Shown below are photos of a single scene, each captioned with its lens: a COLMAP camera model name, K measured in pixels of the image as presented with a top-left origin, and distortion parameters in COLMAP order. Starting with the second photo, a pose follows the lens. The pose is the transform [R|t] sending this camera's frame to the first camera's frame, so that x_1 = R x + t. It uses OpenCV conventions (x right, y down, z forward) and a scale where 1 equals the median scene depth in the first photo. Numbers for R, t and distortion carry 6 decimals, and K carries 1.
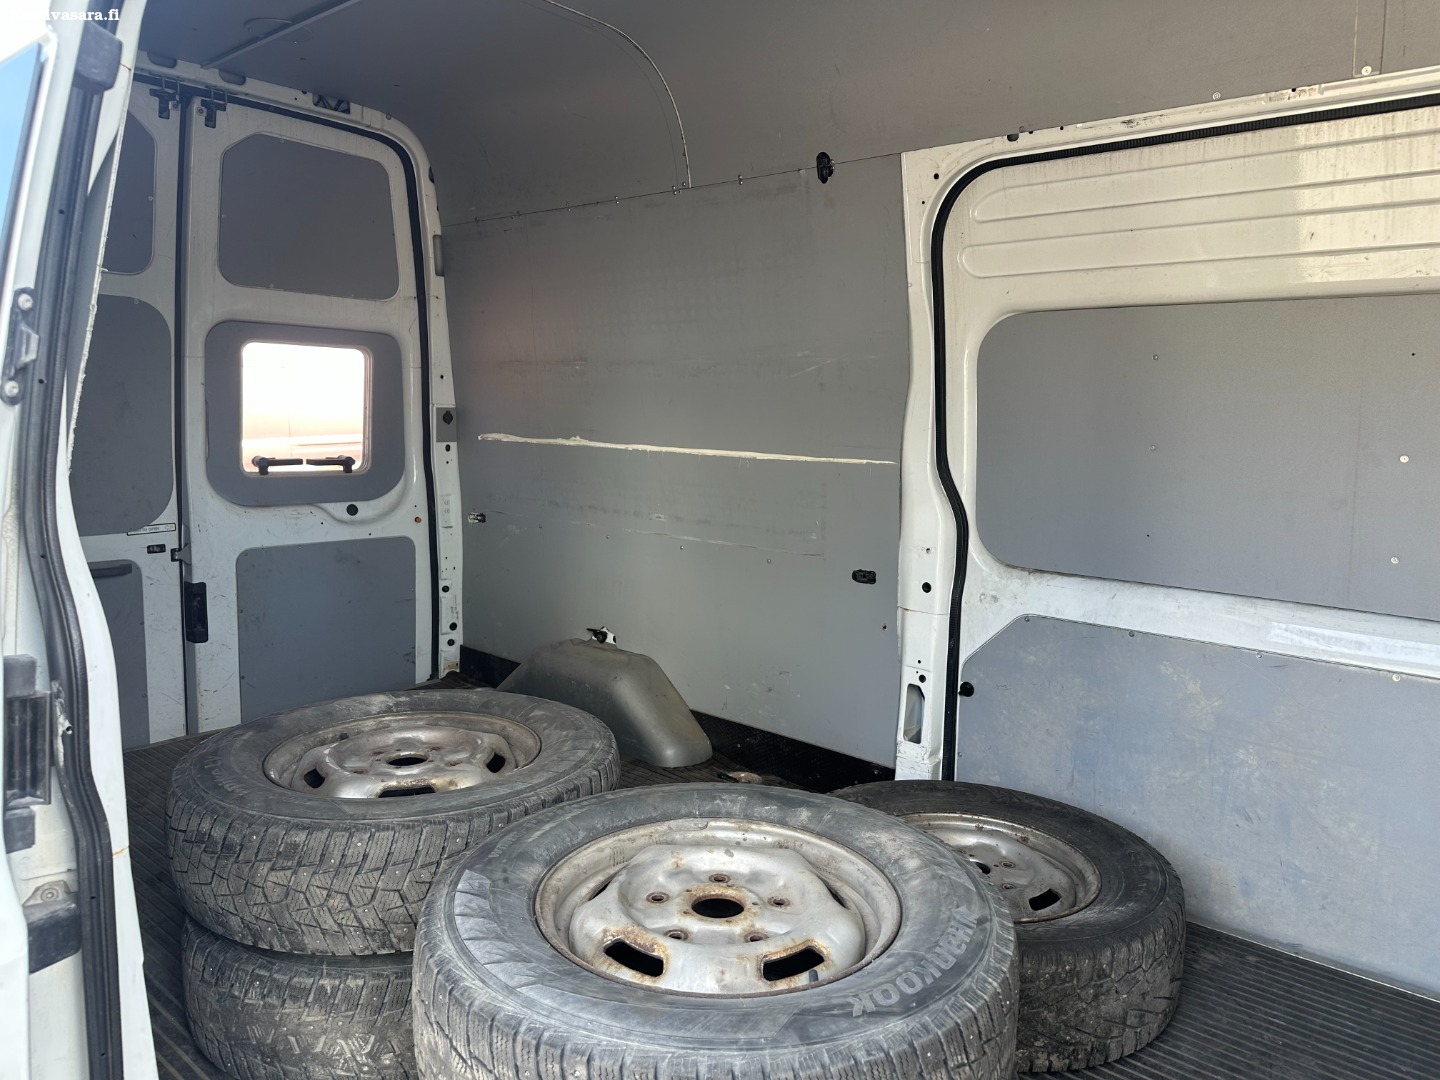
lens RADIAL K [[996.8, 0, 724.7], [0, 996.8, 542.1], [0, 0, 1]] dist [0.049348, -0.050585]
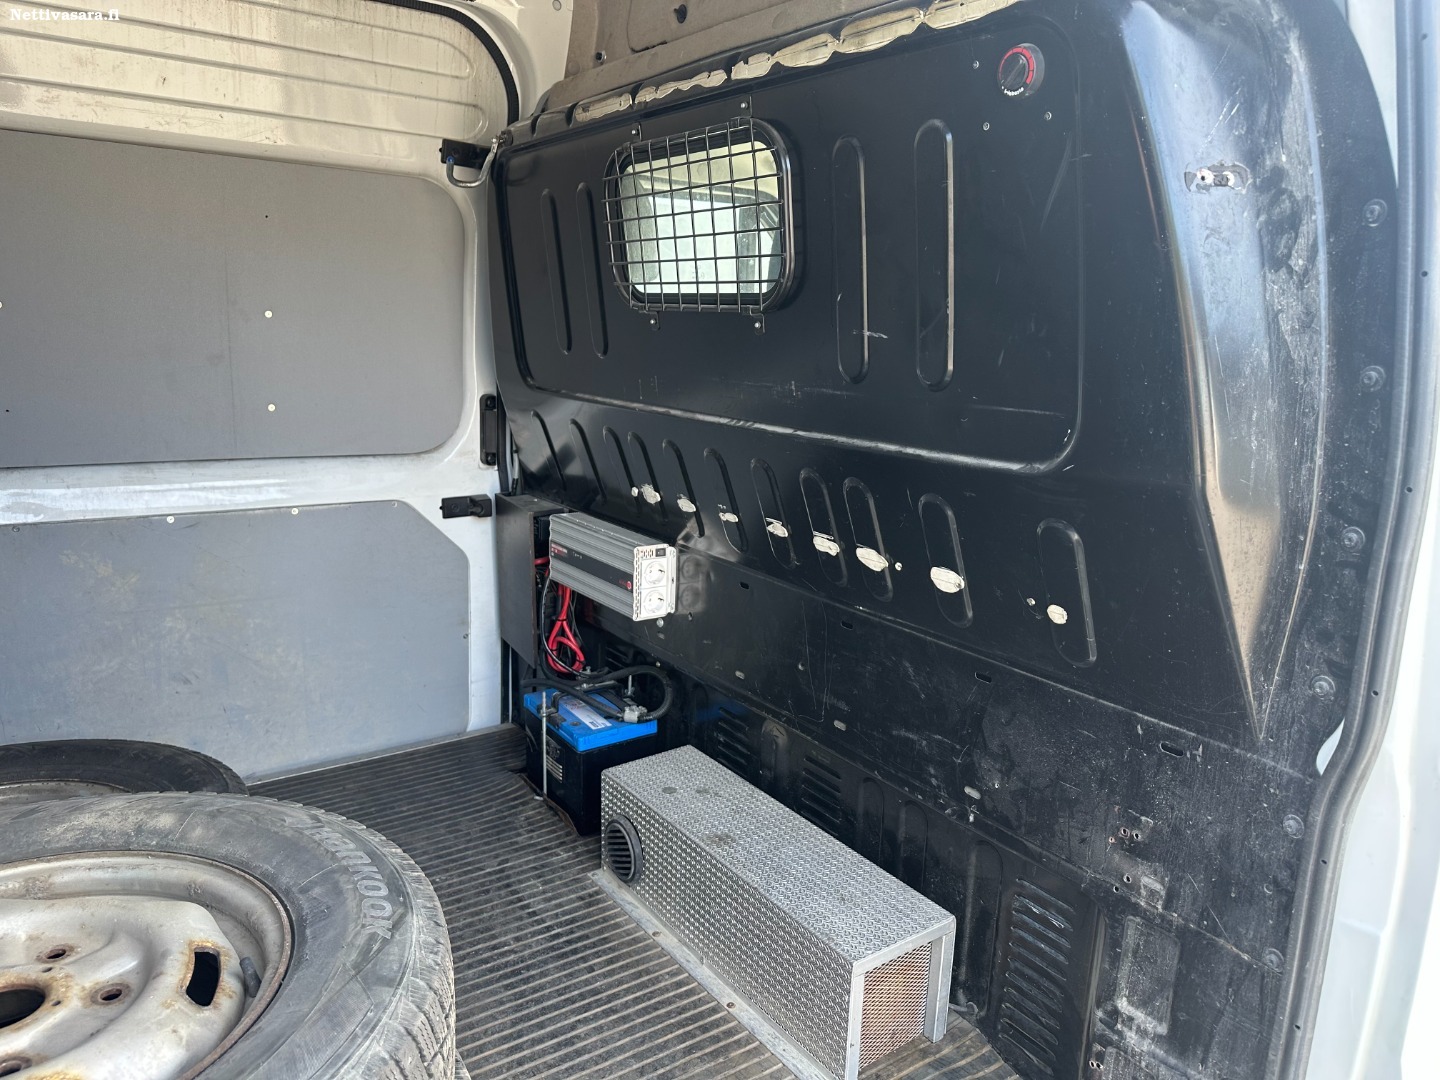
lens RADIAL K [[996.8, 0, 724.7], [0, 996.8, 542.1], [0, 0, 1]] dist [0.049348, -0.050585]
pose [[0.267796, -0.221743, 0.937612, -0.262603], [0.095758, 0.974463, 0.203108, -0.014944], [-0.958705, 0.035393, 0.282191, 0.206701]]
